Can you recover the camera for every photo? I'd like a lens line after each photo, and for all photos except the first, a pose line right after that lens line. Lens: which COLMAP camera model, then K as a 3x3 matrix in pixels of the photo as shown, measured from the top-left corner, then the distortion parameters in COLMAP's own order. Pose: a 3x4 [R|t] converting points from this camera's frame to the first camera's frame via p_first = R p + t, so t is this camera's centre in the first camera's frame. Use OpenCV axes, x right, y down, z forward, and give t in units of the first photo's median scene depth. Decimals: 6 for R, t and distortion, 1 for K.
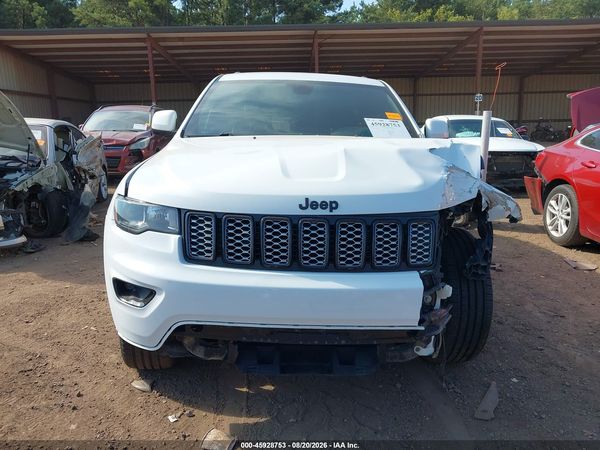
lens RADIAL K [[469.7, 0, 302.9], [0, 469.7, 224.6], [0, 0, 1]] dist [0.000832, 0.004228]
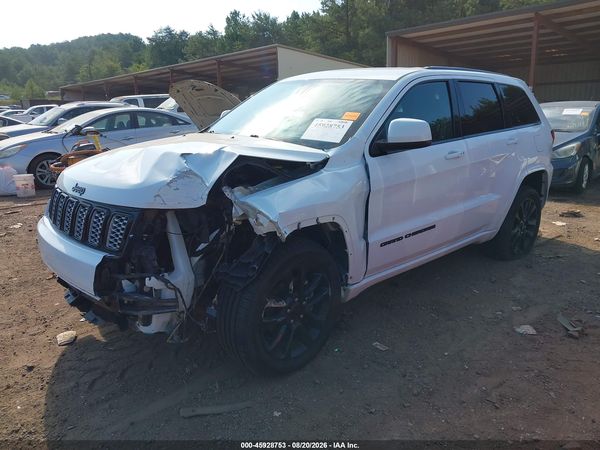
lens RADIAL K [[471.2, 0, 303.2], [0, 471.2, 224.1], [0, 0, 1]] dist [0.004864, -0.006862]
pose [[0.665712, 0.170126, -0.726557, 0.113376], [-0.147556, 0.984450, 0.095313, -0.013033], [0.731474, 0.043757, 0.680463, 0.041867]]
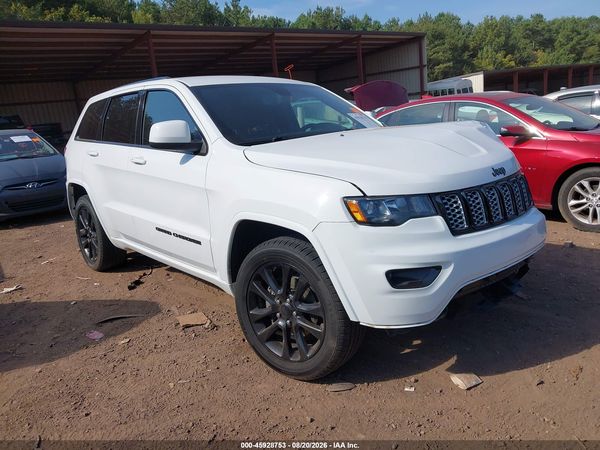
lens RADIAL K [[469.7, 0, 302.9], [0, 469.7, 224.6], [0, 0, 1]] dist [0.000832, 0.004228]
pose [[0.754224, -0.215400, 0.620282, -0.095727], [0.217788, 0.973250, 0.073155, -0.008726], [-0.619447, 0.079915, 0.780960, 0.023754]]
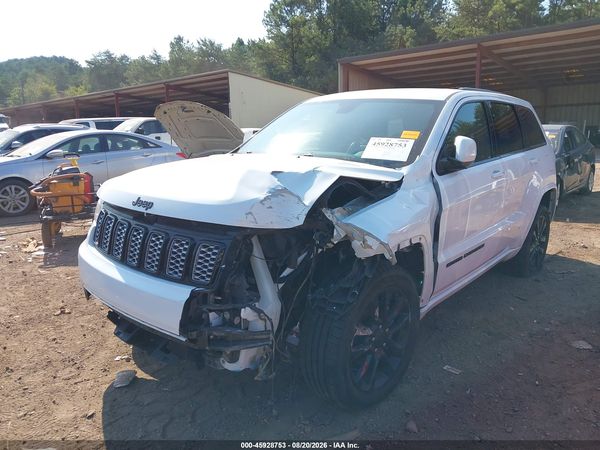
lens RADIAL K [[469.7, 0, 302.9], [0, 469.7, 224.6], [0, 0, 1]] dist [0.000832, 0.004228]
pose [[0.747882, 0.120388, -0.652823, 0.088119], [-0.131539, 0.990794, 0.032021, -0.008229], [0.650668, 0.061924, 0.756833, 0.025498]]
